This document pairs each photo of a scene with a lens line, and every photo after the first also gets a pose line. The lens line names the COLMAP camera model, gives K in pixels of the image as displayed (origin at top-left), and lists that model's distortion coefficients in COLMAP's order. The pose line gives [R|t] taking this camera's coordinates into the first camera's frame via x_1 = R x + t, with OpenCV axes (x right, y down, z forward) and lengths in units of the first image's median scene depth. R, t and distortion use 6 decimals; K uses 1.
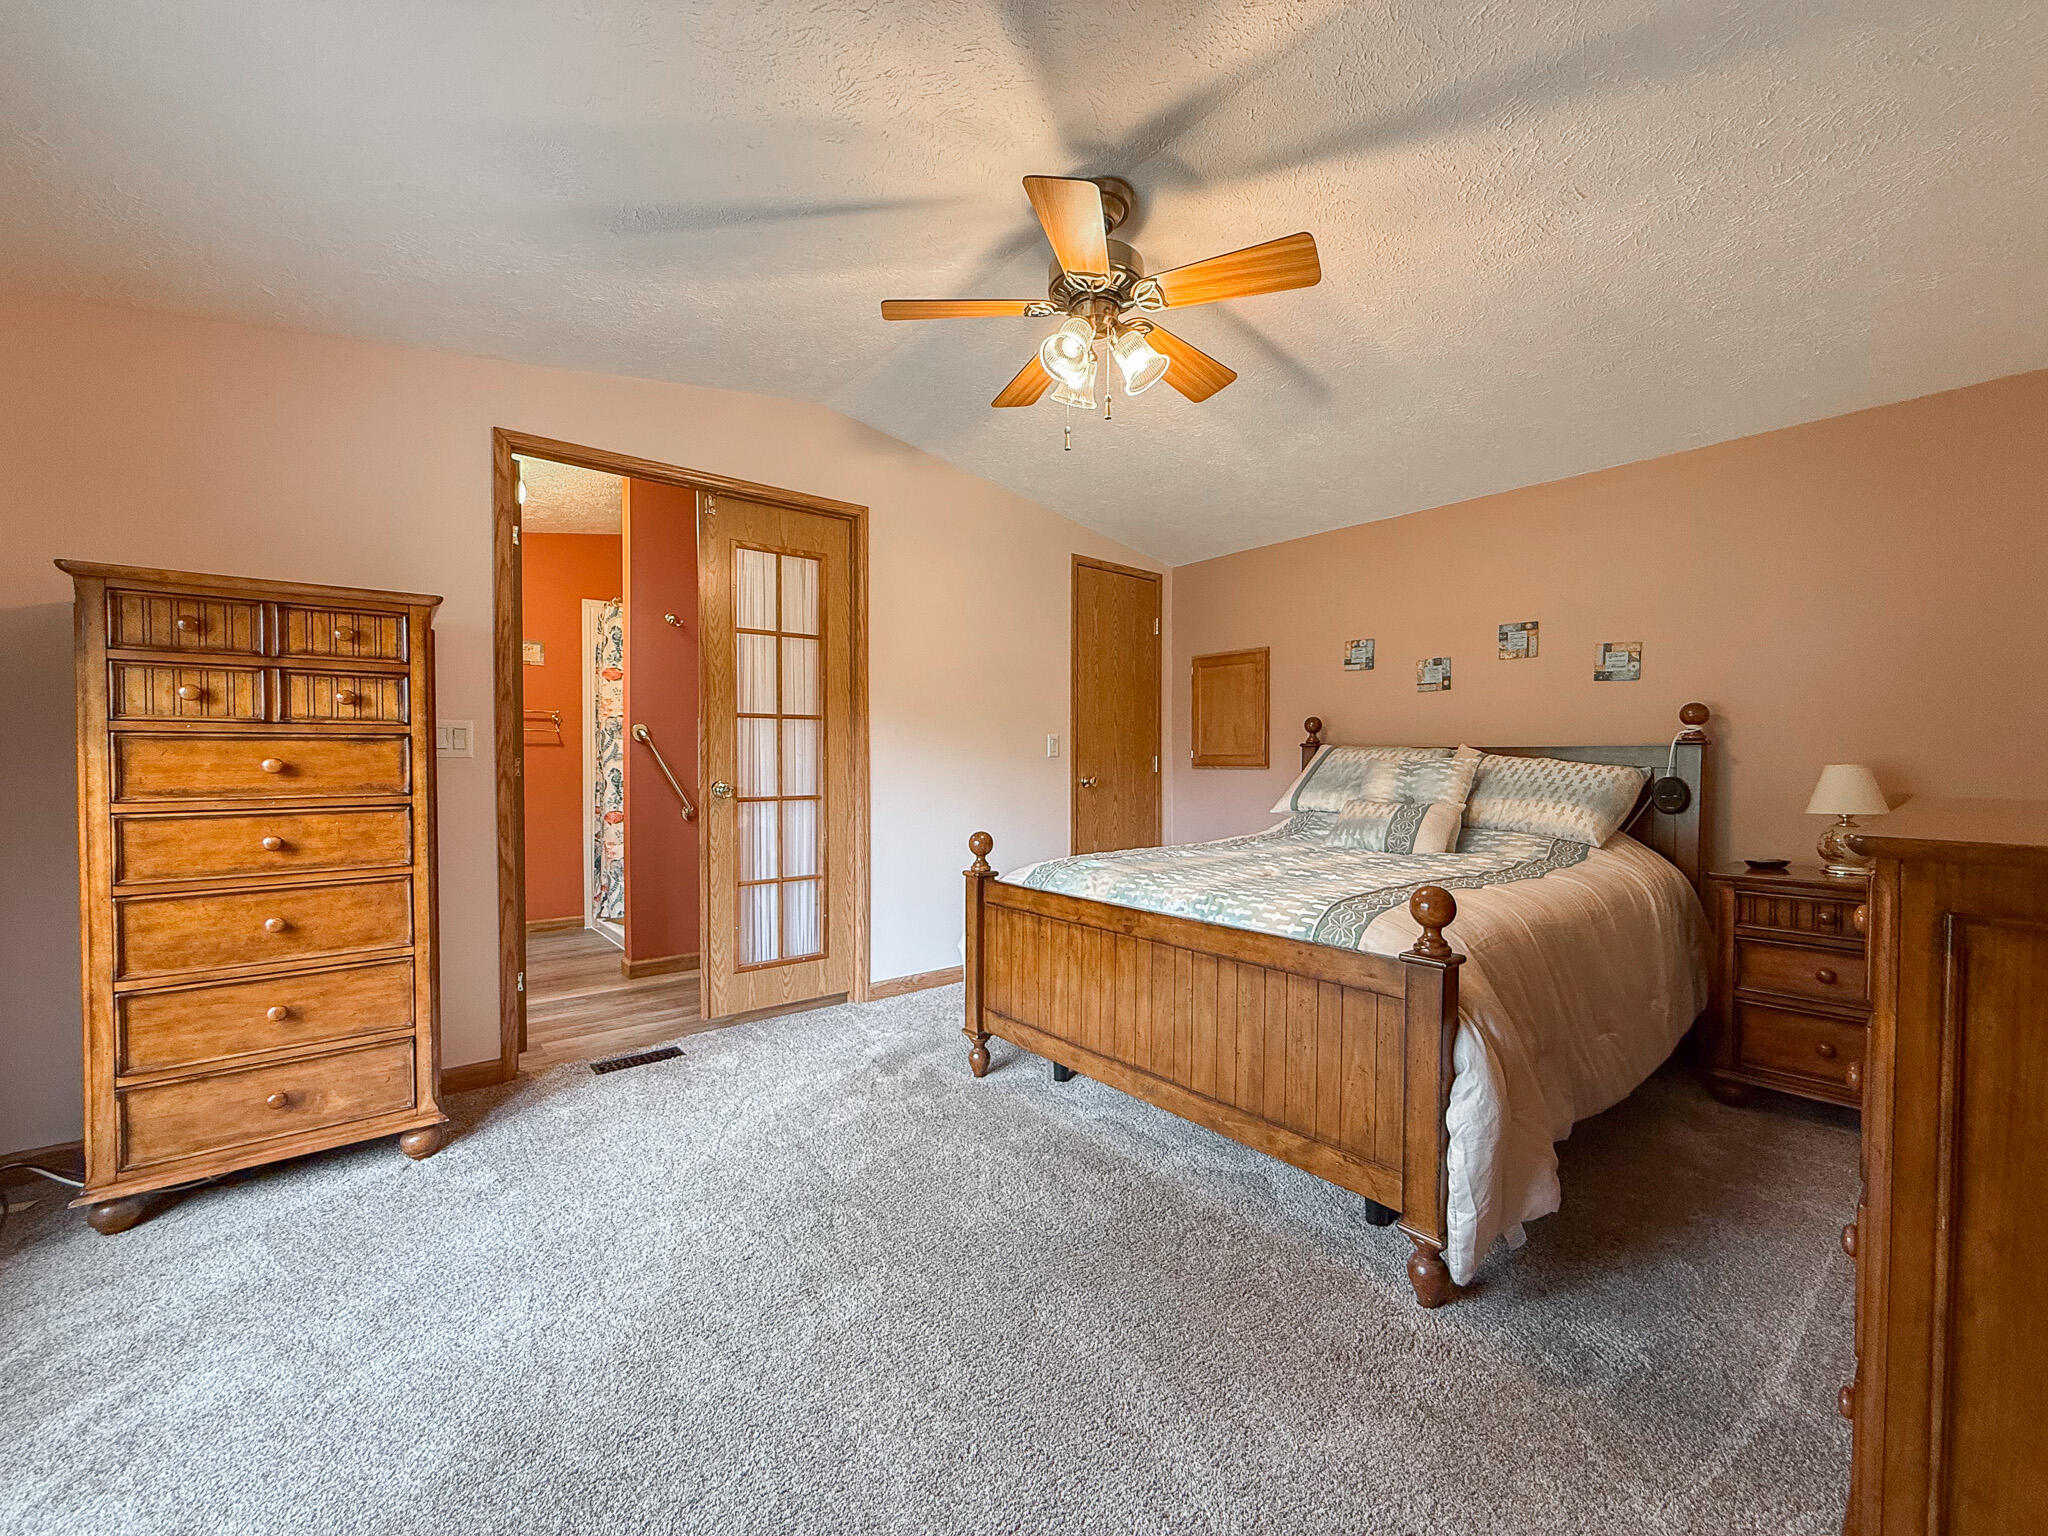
lens RADIAL K [[816.7, 0, 1017.9], [0, 816.7, 769.7], [0, 0, 1]] dist [0.001280, -0.000282]
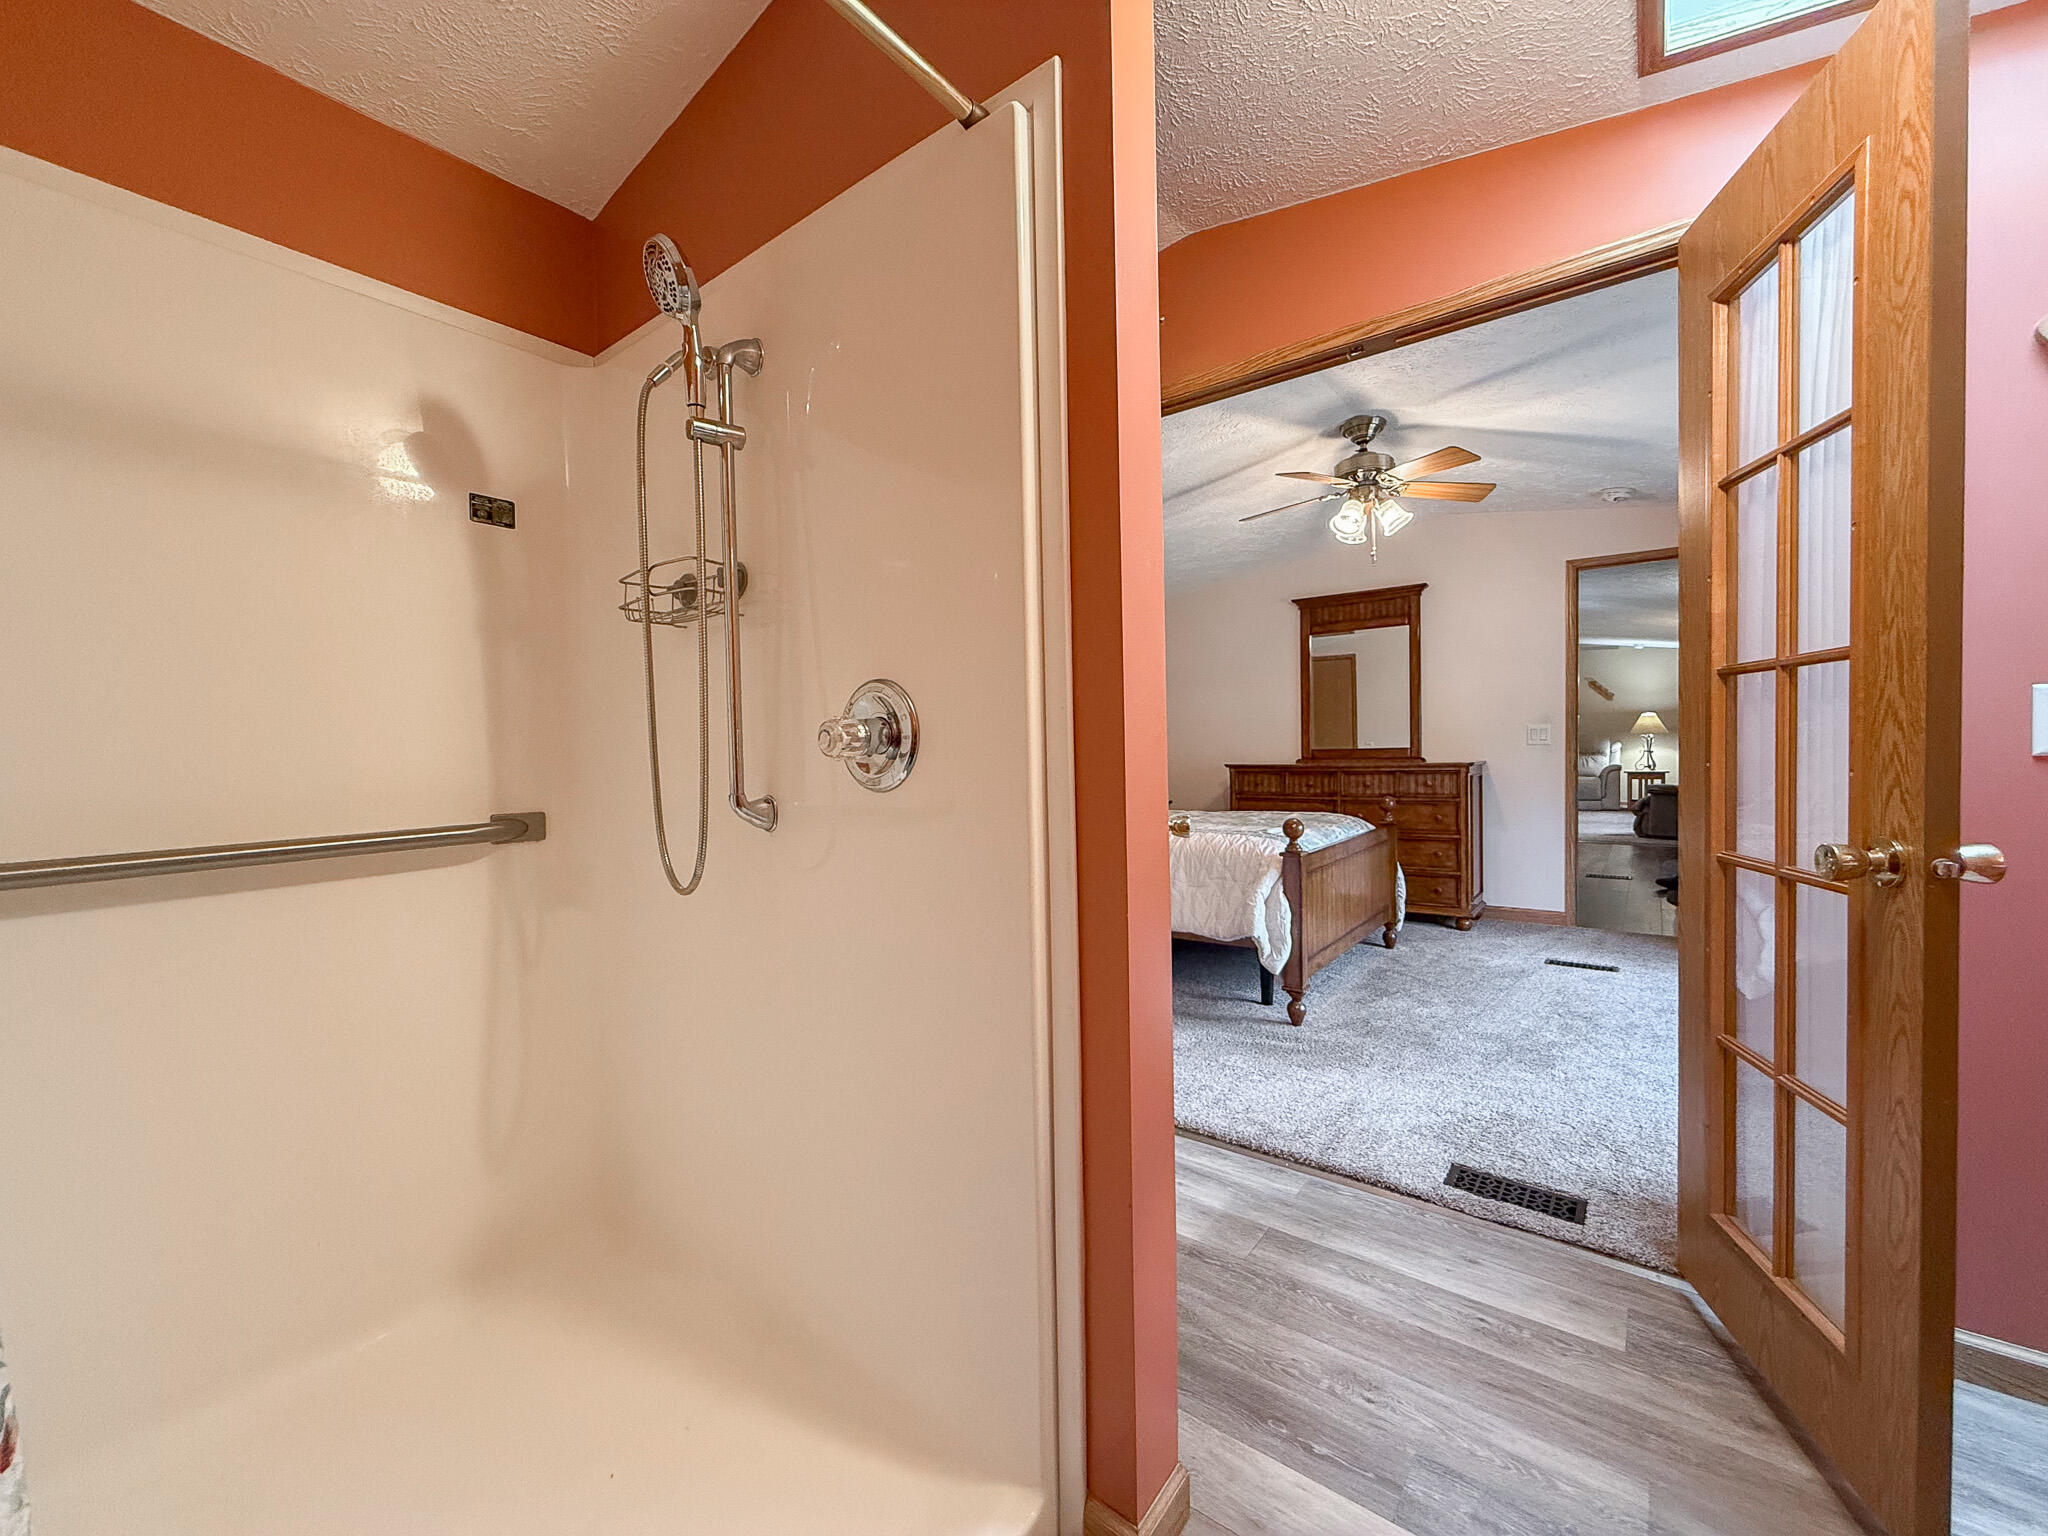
lens RADIAL K [[816.7, 0, 1017.9], [0, 816.7, 769.7], [0, 0, 1]] dist [0.001280, -0.000282]
pose [[-0.223092, -0.023141, 0.974523, -1.128825], [0.037423, 0.998778, 0.032284, -0.048184], [-0.974079, 0.043672, -0.221953, 1.681451]]
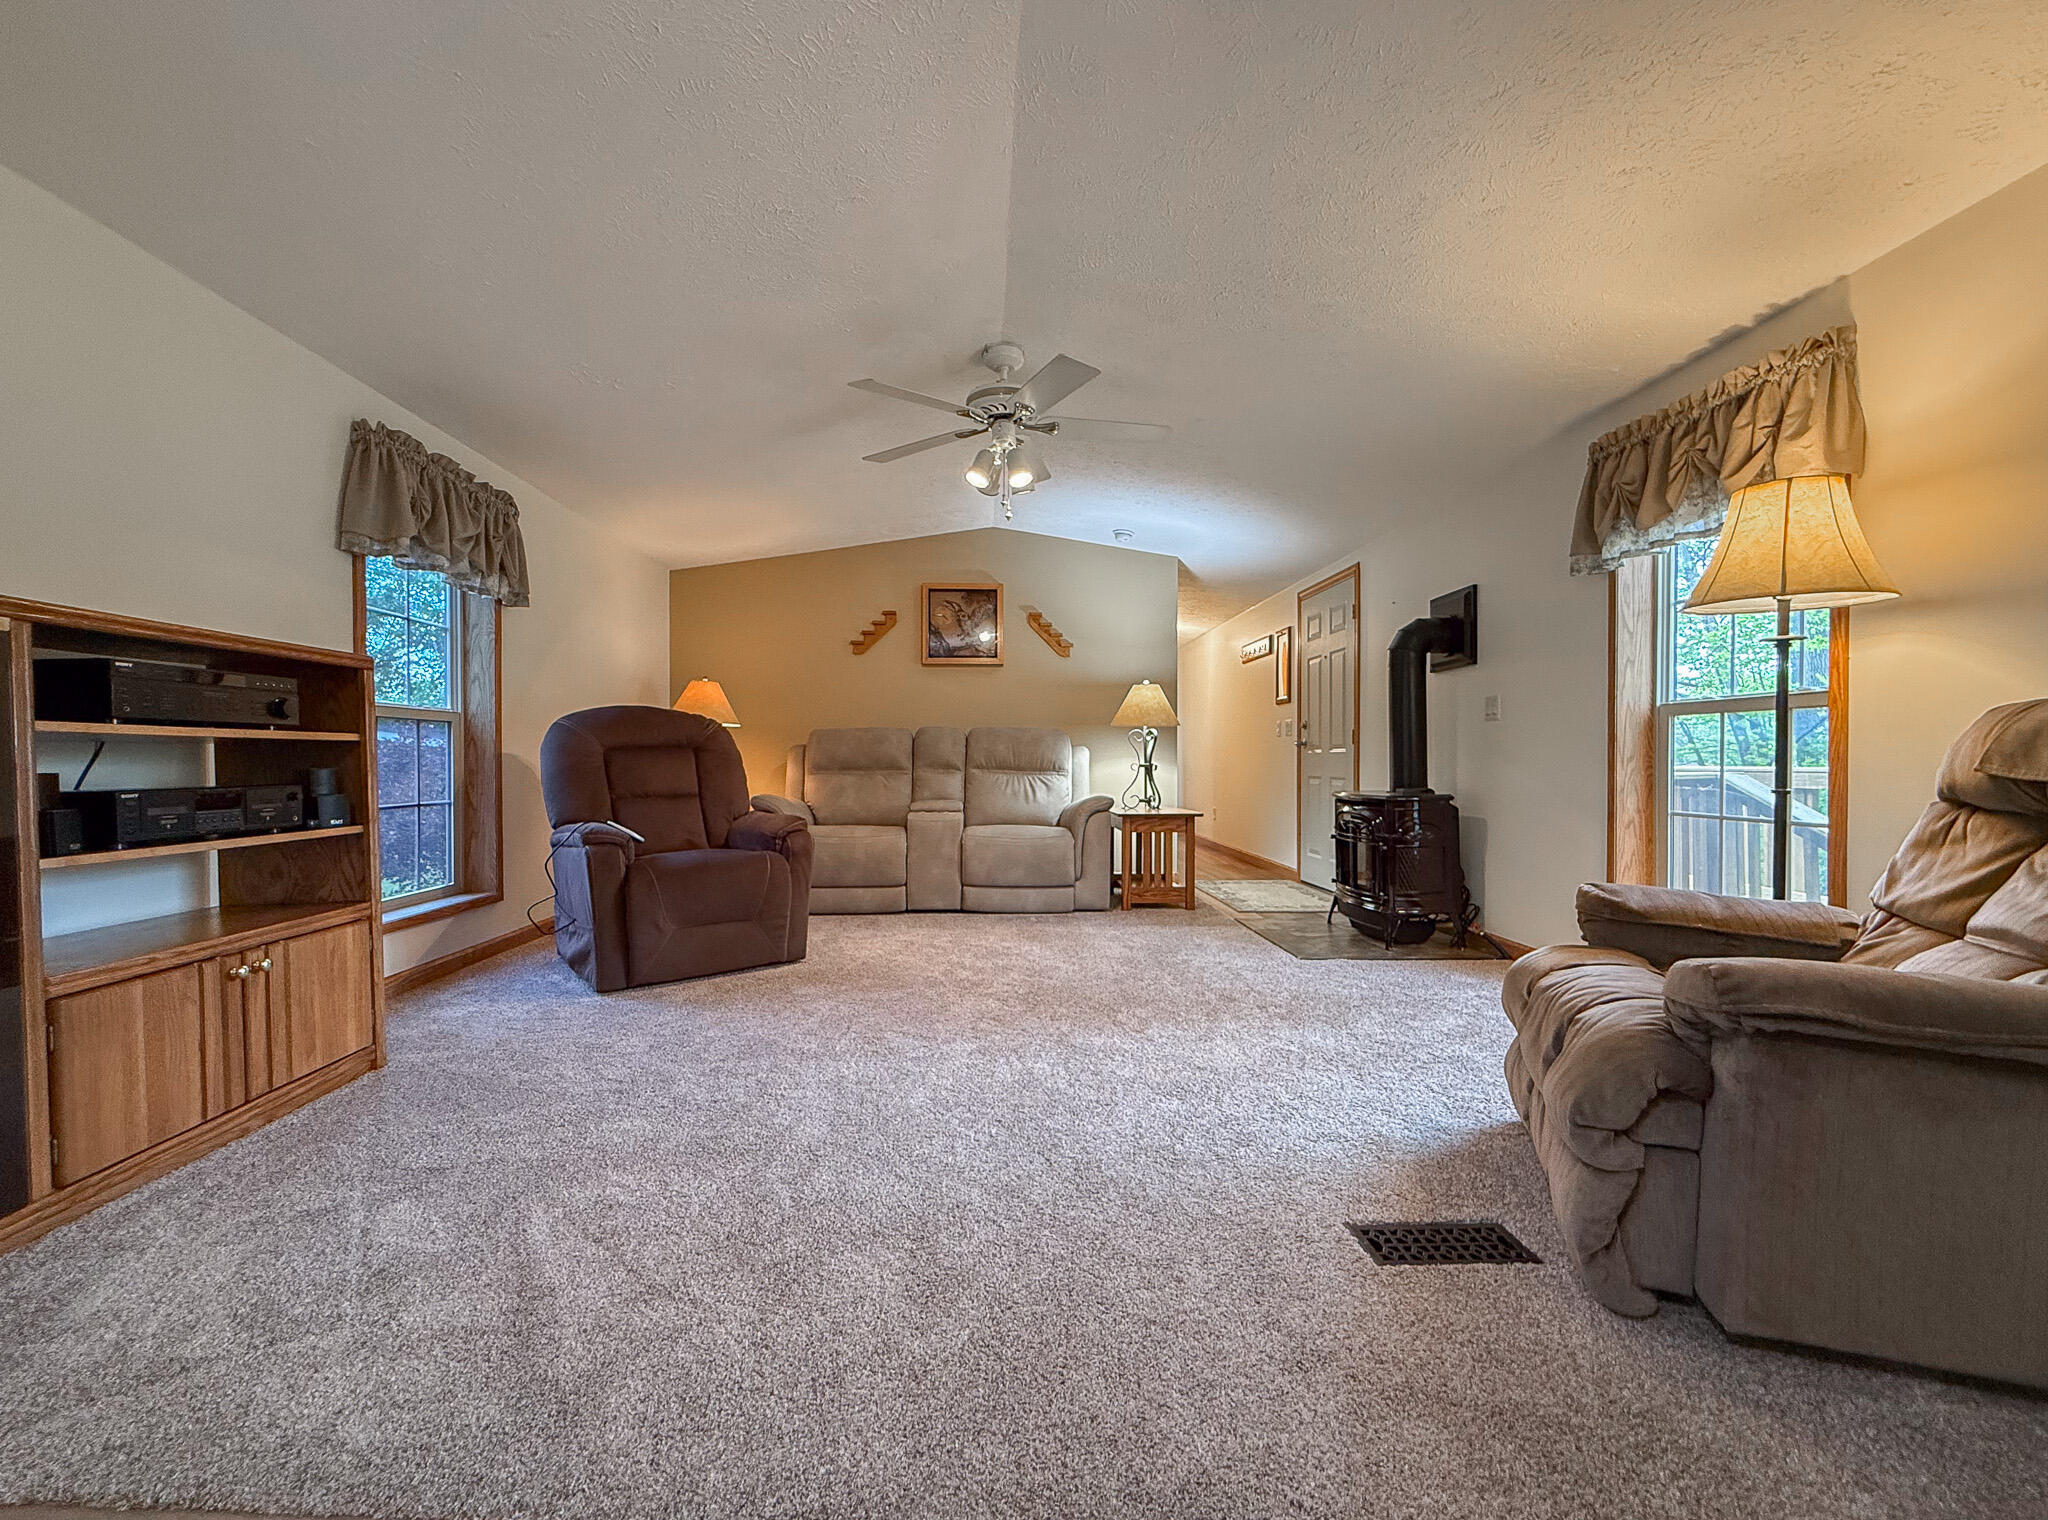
lens RADIAL K [[835.0, 0, 1020.8], [0, 835.0, 767.5], [0, 0, 1]] dist [-0.001443, -0.000136]
pose [[-0.803519, -0.008982, 0.595211, 1.482335], [0.001847, 0.999844, 0.017581, 0.090102], [-0.595276, 0.015226, -0.803377, -0.844499]]
